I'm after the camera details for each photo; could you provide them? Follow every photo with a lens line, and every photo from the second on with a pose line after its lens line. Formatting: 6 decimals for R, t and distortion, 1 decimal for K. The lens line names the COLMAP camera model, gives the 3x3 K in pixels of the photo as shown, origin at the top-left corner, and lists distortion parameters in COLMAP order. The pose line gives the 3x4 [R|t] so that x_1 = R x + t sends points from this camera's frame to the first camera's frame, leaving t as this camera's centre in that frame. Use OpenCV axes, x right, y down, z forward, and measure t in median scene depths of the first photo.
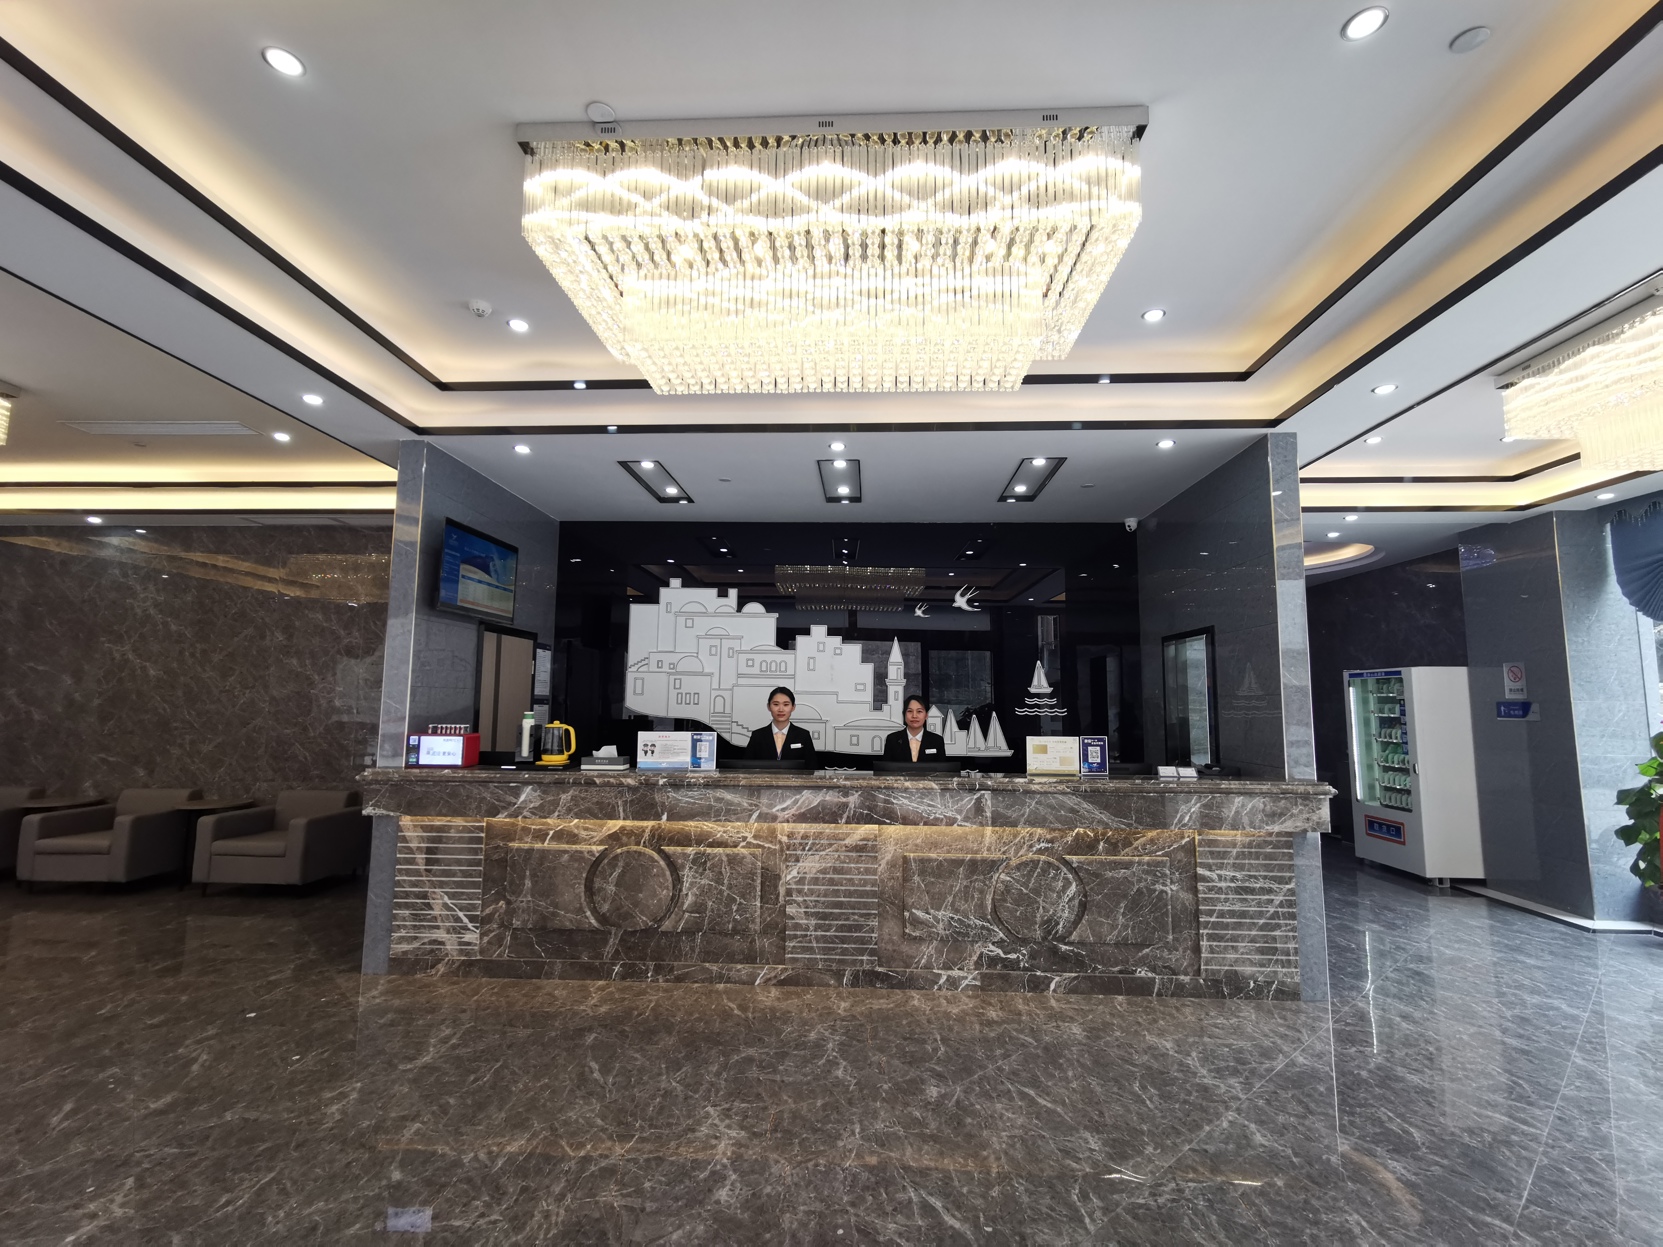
lens RADIAL K [[762.5, 0, 833.6], [0, 762.5, 625.2], [0, 0, 1]] dist [0.004984, 0.002780]
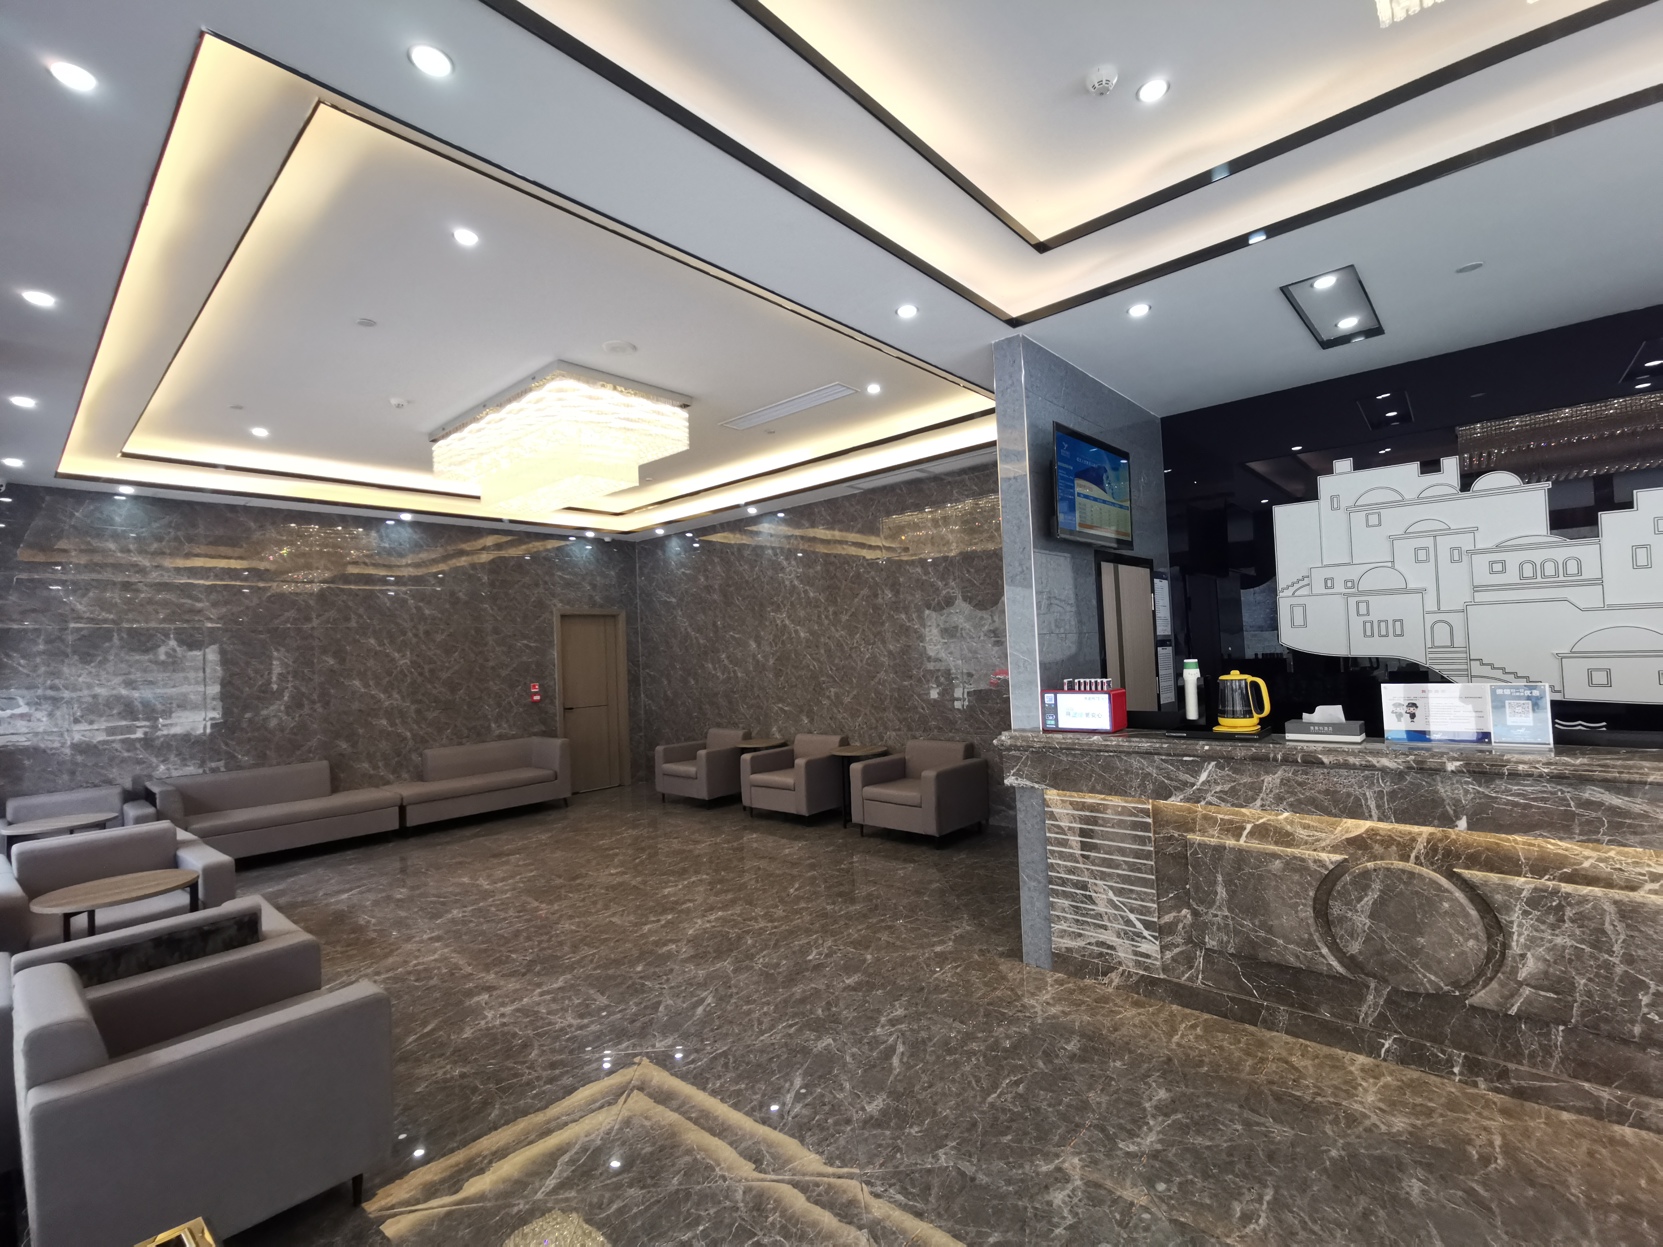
lens RADIAL K [[762.5, 0, 831.8], [0, 762.5, 625.7], [0, 0, 1]] dist [0.004984, 0.002780]
pose [[0.773459, -0.065100, -0.630495, -0.199354], [0.115743, 0.992493, 0.039511, 0.011754], [0.623189, -0.103535, 0.775187, 0.213389]]
